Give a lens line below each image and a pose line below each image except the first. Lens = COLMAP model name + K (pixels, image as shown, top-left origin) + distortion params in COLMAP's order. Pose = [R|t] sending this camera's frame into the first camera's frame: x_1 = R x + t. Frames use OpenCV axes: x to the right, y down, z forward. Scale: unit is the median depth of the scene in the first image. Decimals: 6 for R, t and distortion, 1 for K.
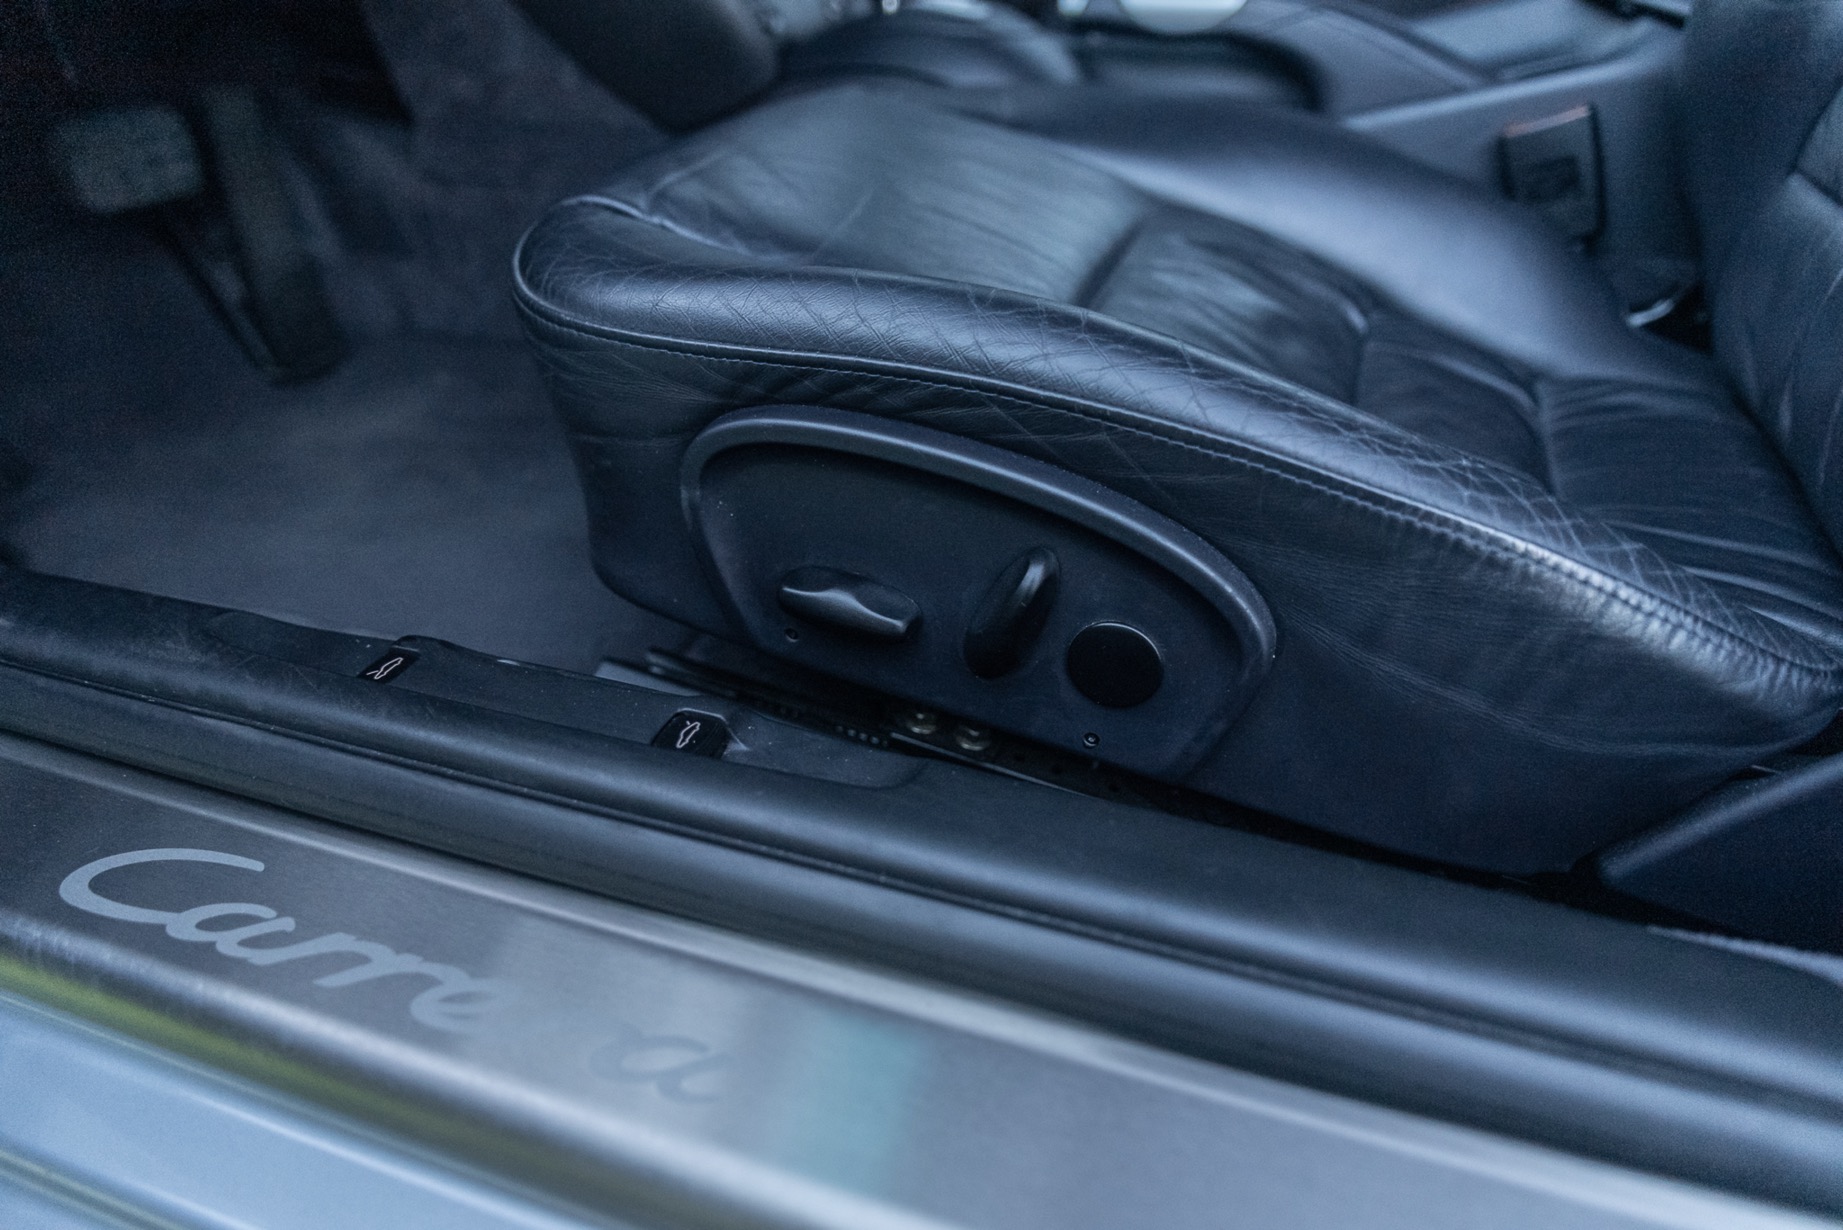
lens RADIAL K [[1261.4, 0, 921.5], [0, 1261.4, 615.0], [0, 0, 1]] dist [-0.000693, -0.001573]
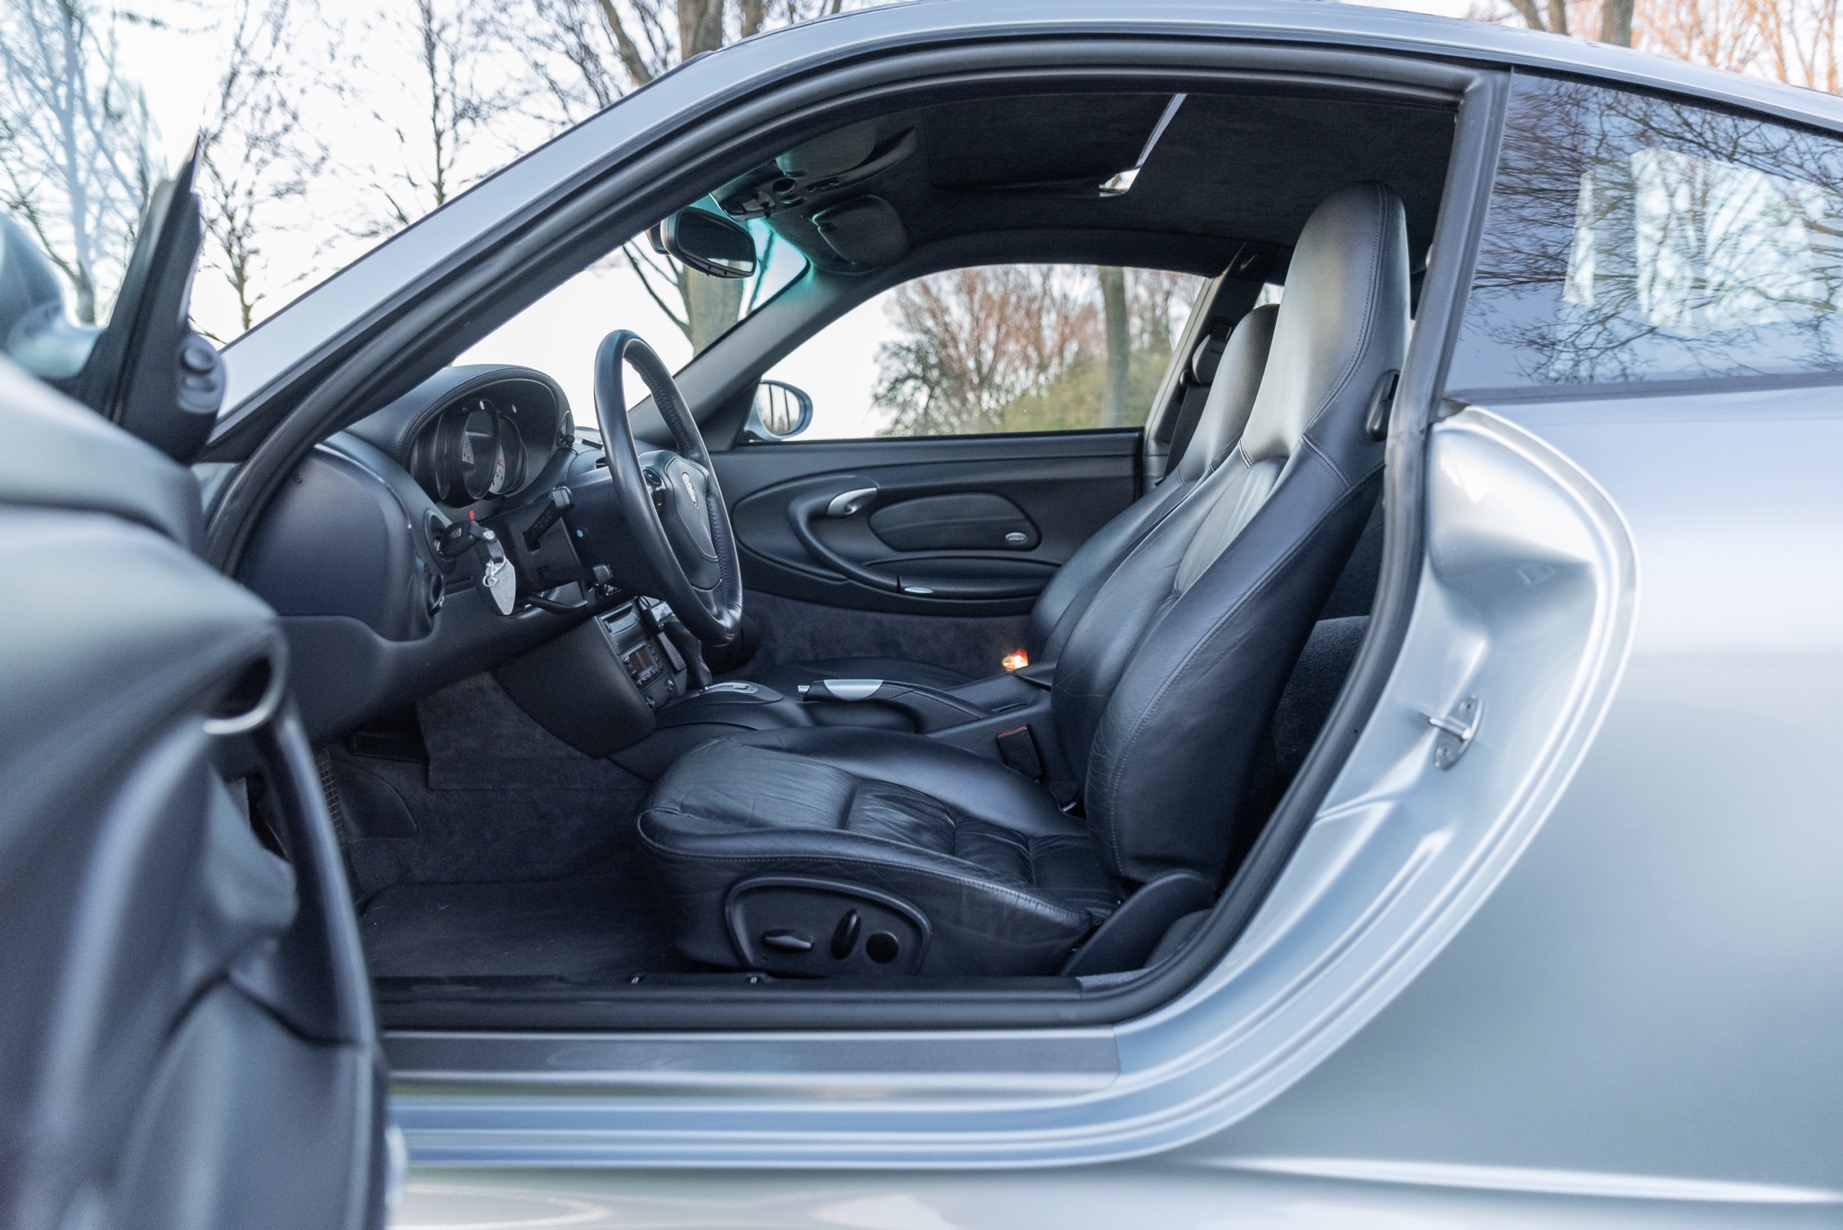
lens RADIAL K [[1261.4, 0, 921.5], [0, 1261.4, 615.0], [0, 0, 1]] dist [-0.000693, -0.001573]
pose [[0.959187, -0.053935, 0.277581, -0.525422], [0.156897, 0.918187, -0.363753, 0.403232], [-0.235252, 0.392459, 0.889175, -1.921504]]
